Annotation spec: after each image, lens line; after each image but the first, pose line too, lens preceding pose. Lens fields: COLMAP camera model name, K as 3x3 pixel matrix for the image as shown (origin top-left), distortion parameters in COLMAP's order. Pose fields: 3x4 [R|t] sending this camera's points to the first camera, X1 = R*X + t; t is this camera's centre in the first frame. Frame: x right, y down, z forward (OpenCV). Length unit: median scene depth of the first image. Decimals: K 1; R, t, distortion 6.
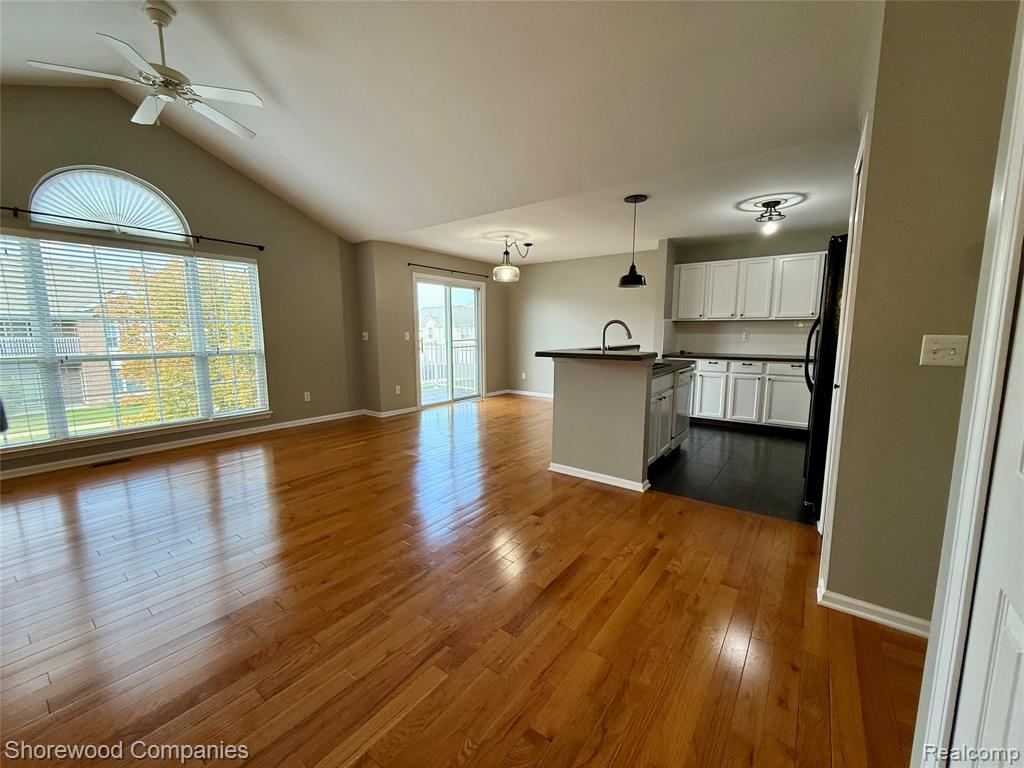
lens RADIAL K [[411.5, 0, 512.0], [0, 411.5, 384.0], [0, 0, 1]] dist [-0.001451, -0.000511]
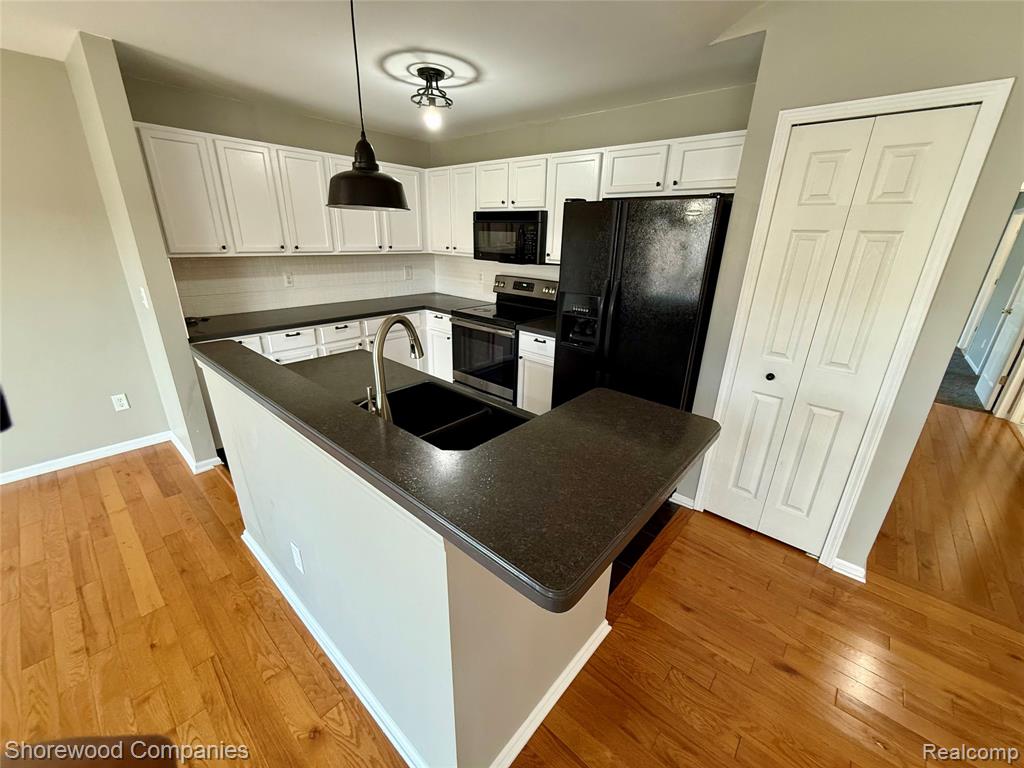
lens RADIAL K [[411.5, 0, 512.0], [0, 411.5, 384.0], [0, 0, 1]] dist [-0.001451, -0.000511]
pose [[0.074762, -0.346779, 0.934963, -0.062217], [0.102390, 0.935301, 0.338717, -0.161171], [-0.991931, 0.070408, 0.105432, 0.671064]]
